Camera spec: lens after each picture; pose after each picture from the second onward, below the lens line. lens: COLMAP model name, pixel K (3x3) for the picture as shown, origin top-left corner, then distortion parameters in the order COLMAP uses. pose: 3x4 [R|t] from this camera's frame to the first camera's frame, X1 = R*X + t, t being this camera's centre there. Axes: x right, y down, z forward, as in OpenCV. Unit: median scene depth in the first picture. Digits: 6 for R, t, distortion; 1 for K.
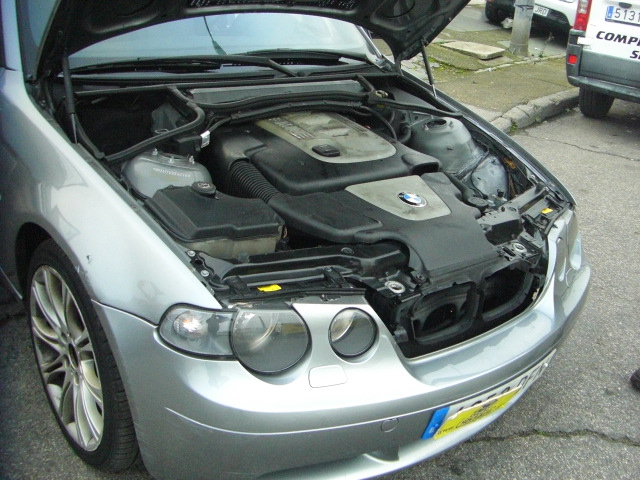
lens RADIAL K [[713.9, 0, 324.0], [0, 713.9, 242.7], [0, 0, 1]] dist [-0.145372, 0.000000]
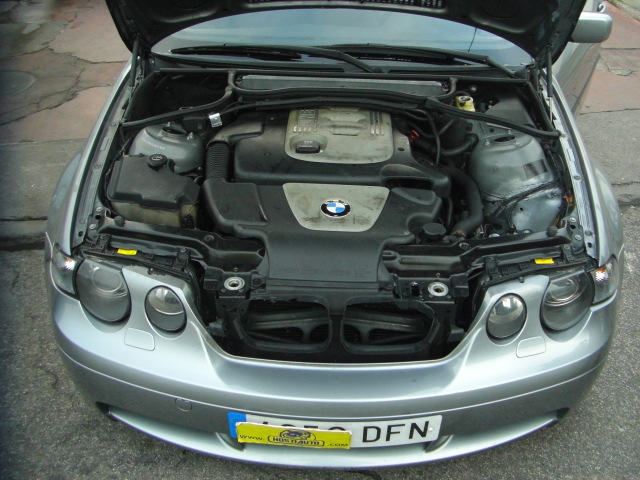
lens RADIAL K [[713.9, 0, 342.9], [0, 713.9, 226.9], [0, 0, 1]] dist [-0.145372, 0.000000]
pose [[0.773864, 0.215867, -0.595429, 0.650308], [-0.211868, 0.974195, 0.077826, -0.103926], [0.596863, 0.065926, 0.799630, 0.214895]]
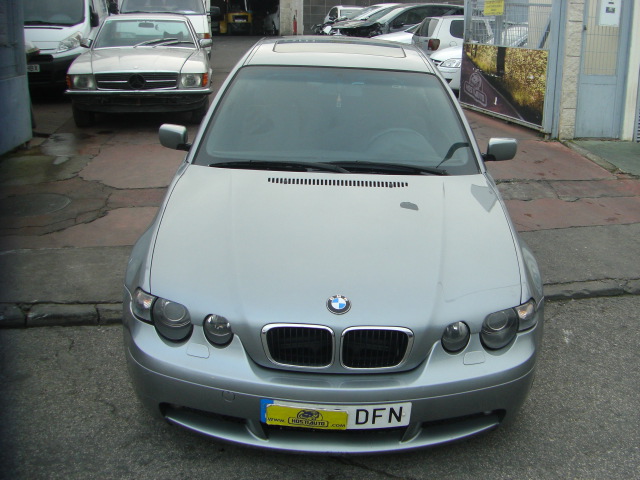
lens RADIAL K [[713.9, 0, 319.1], [0, 713.9, 238.4], [0, 0, 1]] dist [-0.145372, 0.000000]
pose [[0.769241, 0.102565, -0.630673, 0.881152], [-0.218335, 0.969814, -0.108587, 0.041588], [0.600498, 0.221227, 0.768414, -0.083746]]
